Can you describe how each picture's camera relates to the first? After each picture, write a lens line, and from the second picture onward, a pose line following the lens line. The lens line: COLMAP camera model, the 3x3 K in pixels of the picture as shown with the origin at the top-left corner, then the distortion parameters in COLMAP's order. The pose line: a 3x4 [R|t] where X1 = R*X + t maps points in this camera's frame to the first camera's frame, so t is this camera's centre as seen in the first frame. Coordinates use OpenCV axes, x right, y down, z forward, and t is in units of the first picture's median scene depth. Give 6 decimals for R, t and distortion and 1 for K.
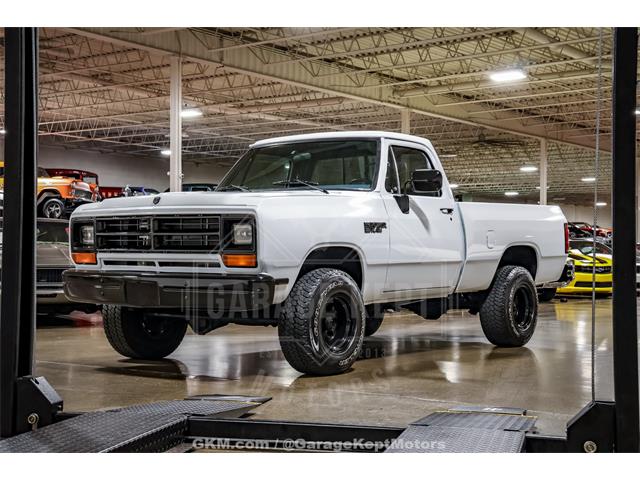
lens RADIAL K [[1184.7, 0, 311.1], [0, 1184.7, 222.6], [0, 0, 1]] dist [0.267498, 0.000000]
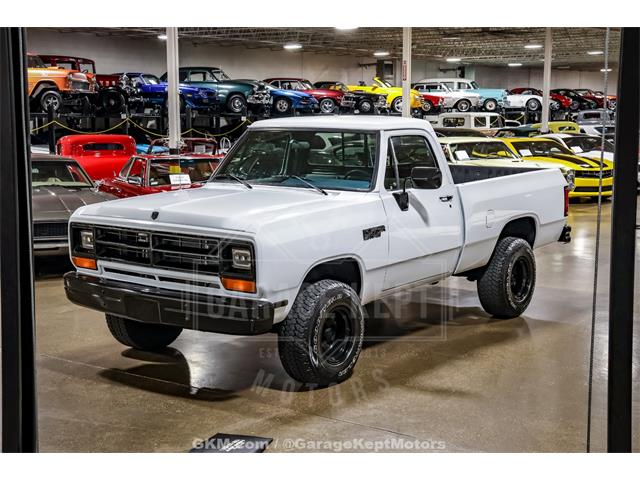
lens RADIAL K [[1184.7, 0, 314.2], [0, 1184.7, 230.1], [0, 0, 1]] dist [0.267498, 0.000000]
pose [[0.999977, -0.006747, -0.000369, 0.003672], [0.006722, 0.987607, 0.156801, -0.150534], [-0.000693, -0.156800, 0.987630, 0.010863]]
